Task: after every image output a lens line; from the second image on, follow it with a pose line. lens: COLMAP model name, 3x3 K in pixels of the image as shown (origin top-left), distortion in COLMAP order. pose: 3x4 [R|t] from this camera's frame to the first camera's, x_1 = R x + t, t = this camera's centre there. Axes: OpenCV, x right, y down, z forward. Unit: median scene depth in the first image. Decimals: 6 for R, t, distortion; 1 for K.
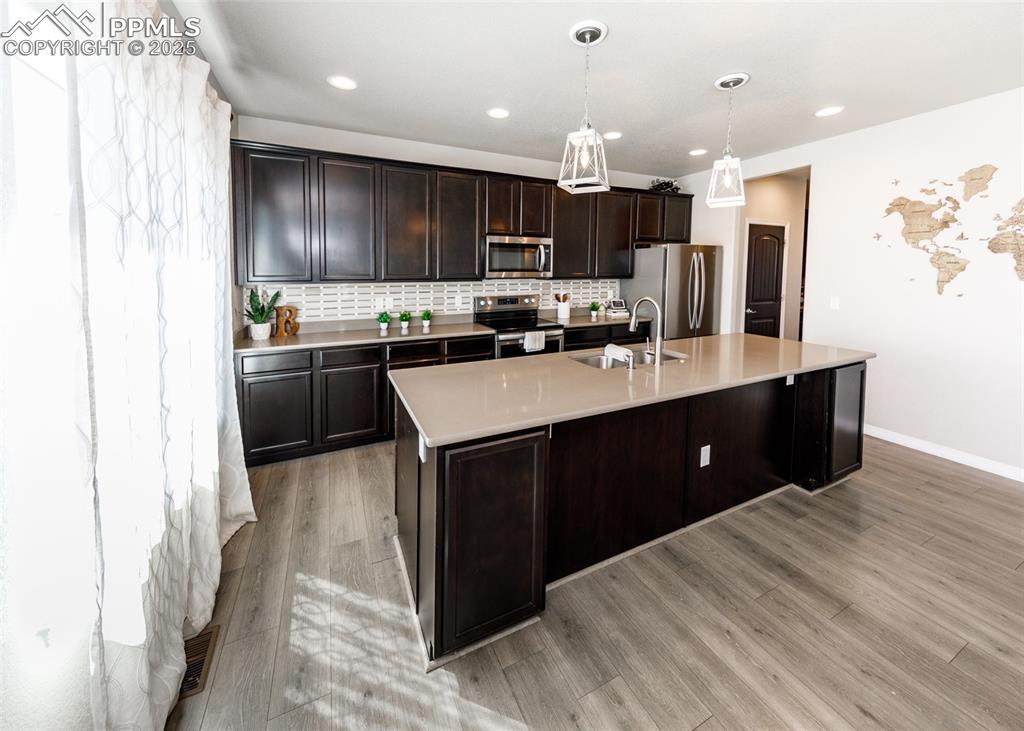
lens RADIAL K [[383.1, 0, 510.6], [0, 383.1, 293.9], [0, 0, 1]] dist [0.000024, 0.000070]
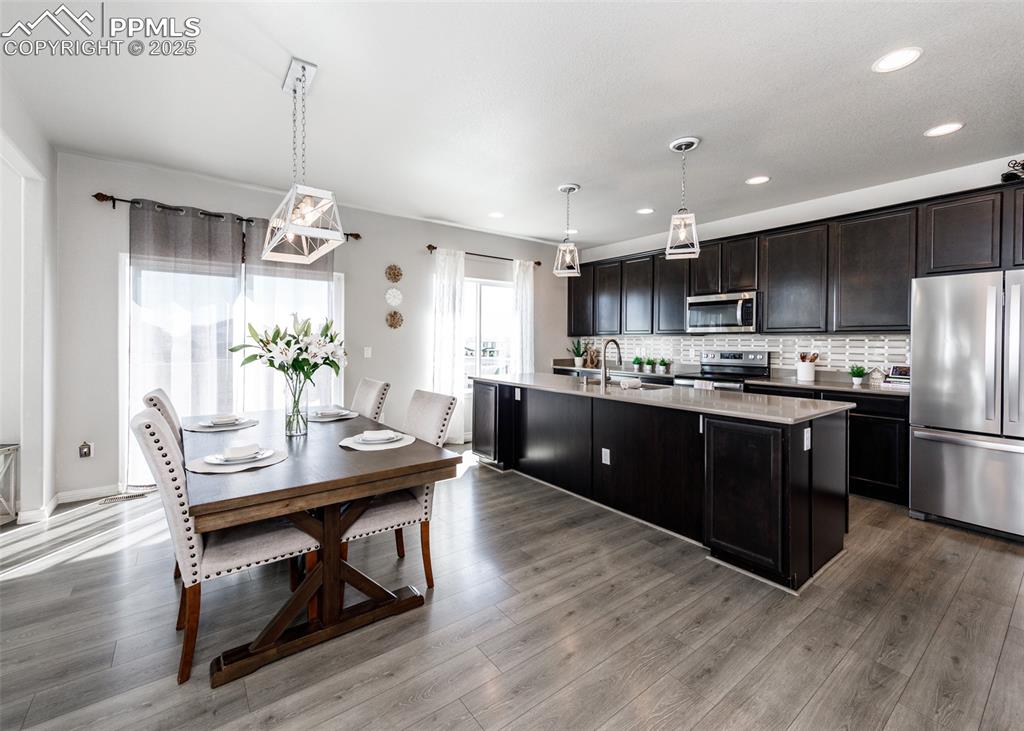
lens RADIAL K [[437.8, 0, 511.1], [0, 437.8, 335.8], [0, 0, 1]] dist [-0.000129, -0.000029]
pose [[0.202760, -0.005793, -0.979211, 1.089010], [-0.066950, 0.997561, -0.019764, 0.029462], [0.976937, 0.069565, 0.201877, 0.187125]]
